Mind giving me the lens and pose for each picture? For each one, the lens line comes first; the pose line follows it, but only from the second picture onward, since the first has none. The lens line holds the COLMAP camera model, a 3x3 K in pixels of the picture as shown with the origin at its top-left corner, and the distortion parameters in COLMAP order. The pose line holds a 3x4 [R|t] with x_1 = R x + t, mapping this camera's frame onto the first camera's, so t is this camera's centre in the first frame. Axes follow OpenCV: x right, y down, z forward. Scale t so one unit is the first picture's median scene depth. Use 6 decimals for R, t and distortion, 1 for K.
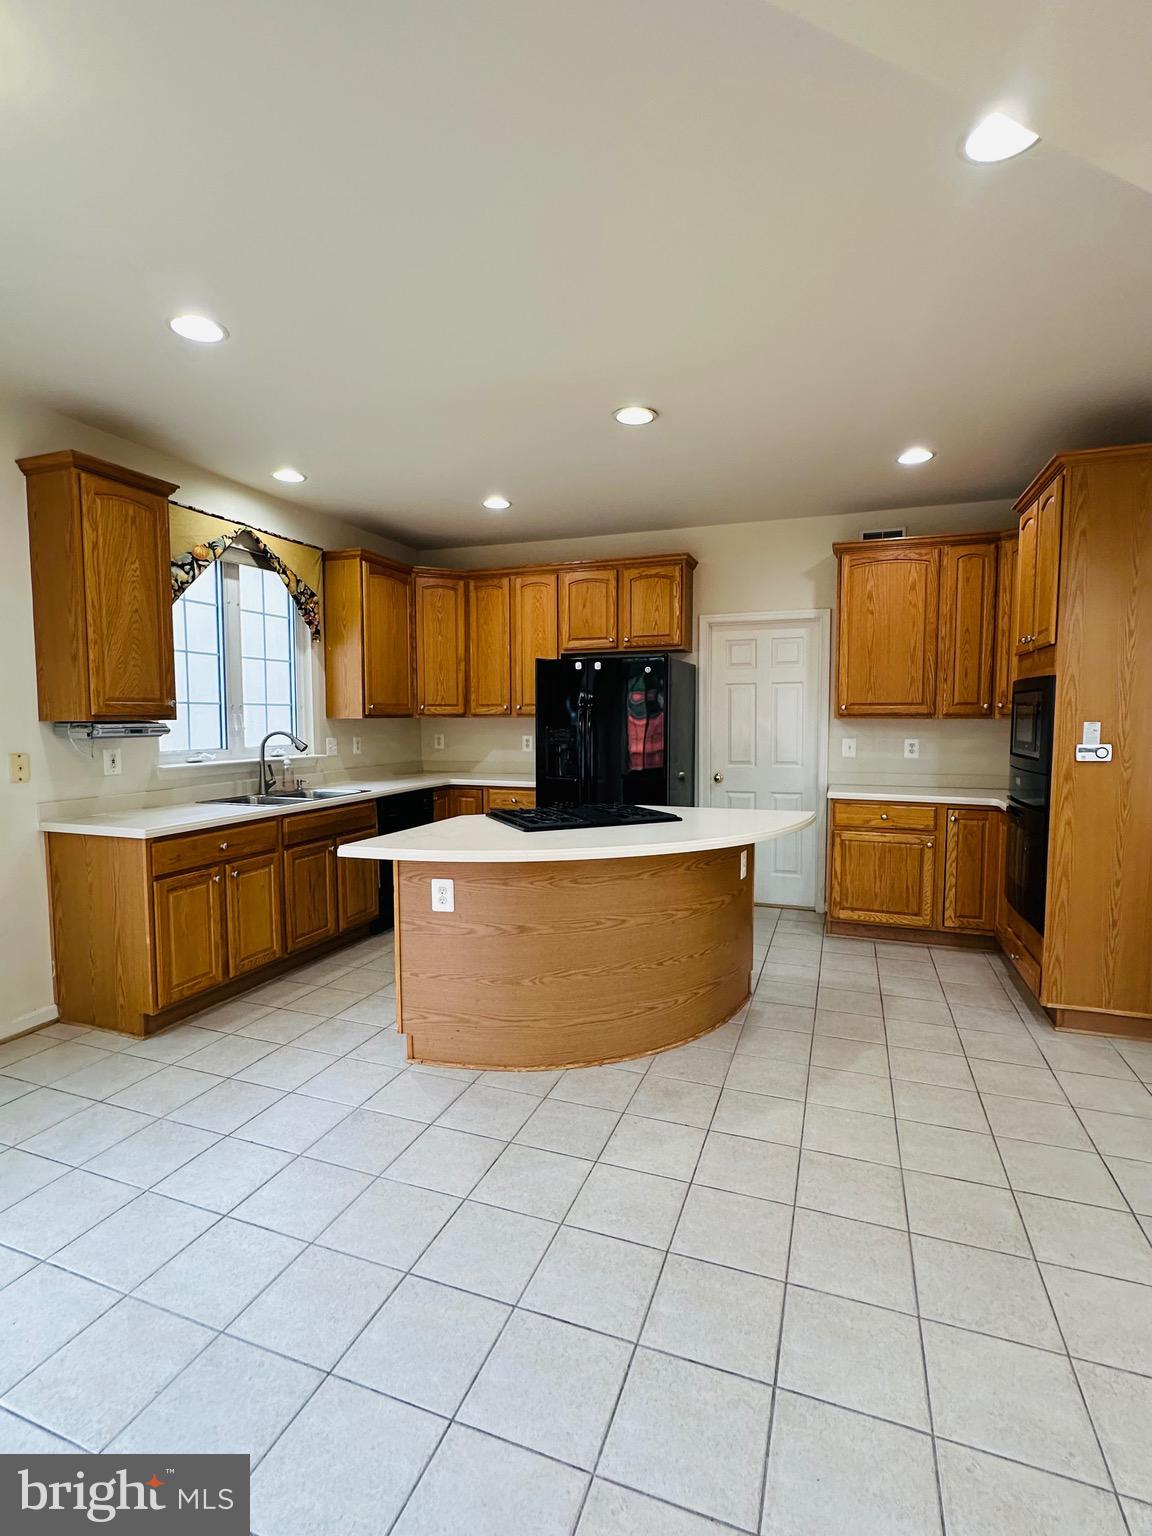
lens RADIAL K [[734.8, 0, 577.8], [0, 734.8, 763.5], [0, 0, 1]] dist [-0.005796, 0.001114]
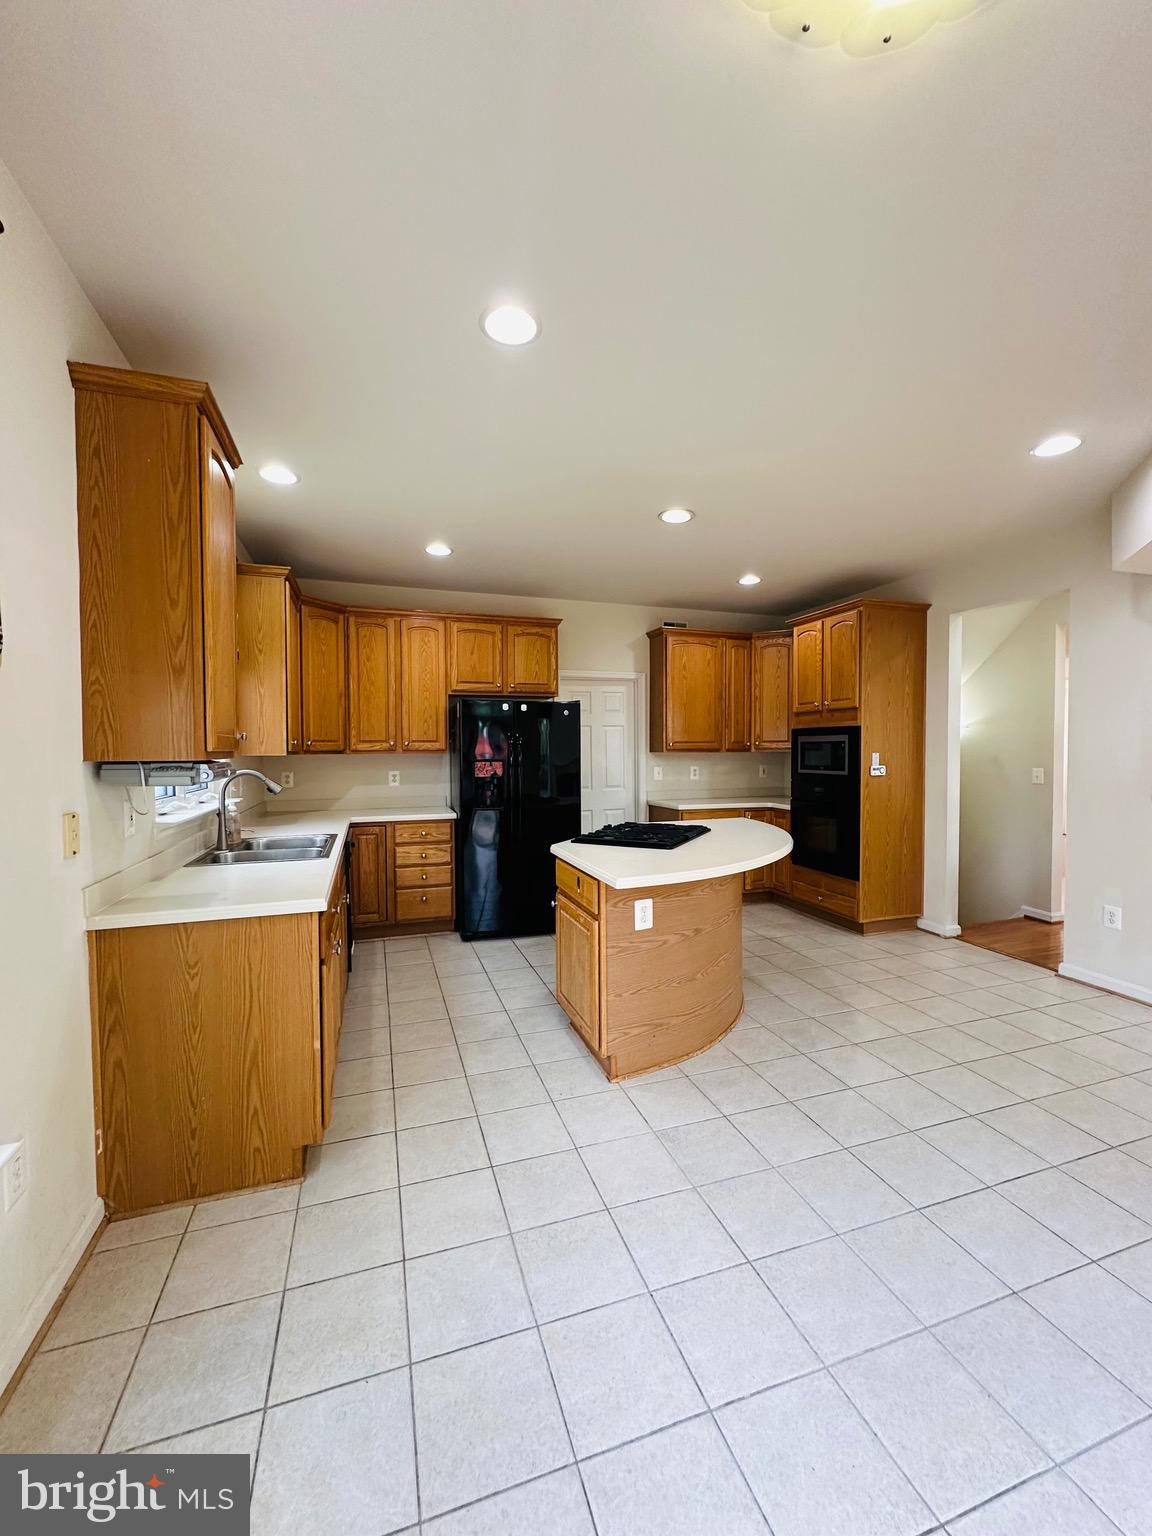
lens RADIAL K [[610.0, 0, 578.9], [0, 610.0, 764.8], [0, 0, 1]] dist [-0.004089, 0.001243]
pose [[0.778952, -0.018502, 0.626810, -0.541534], [0.045775, 0.998576, -0.027410, -0.014870], [-0.625410, 0.050043, 0.778690, 0.224438]]
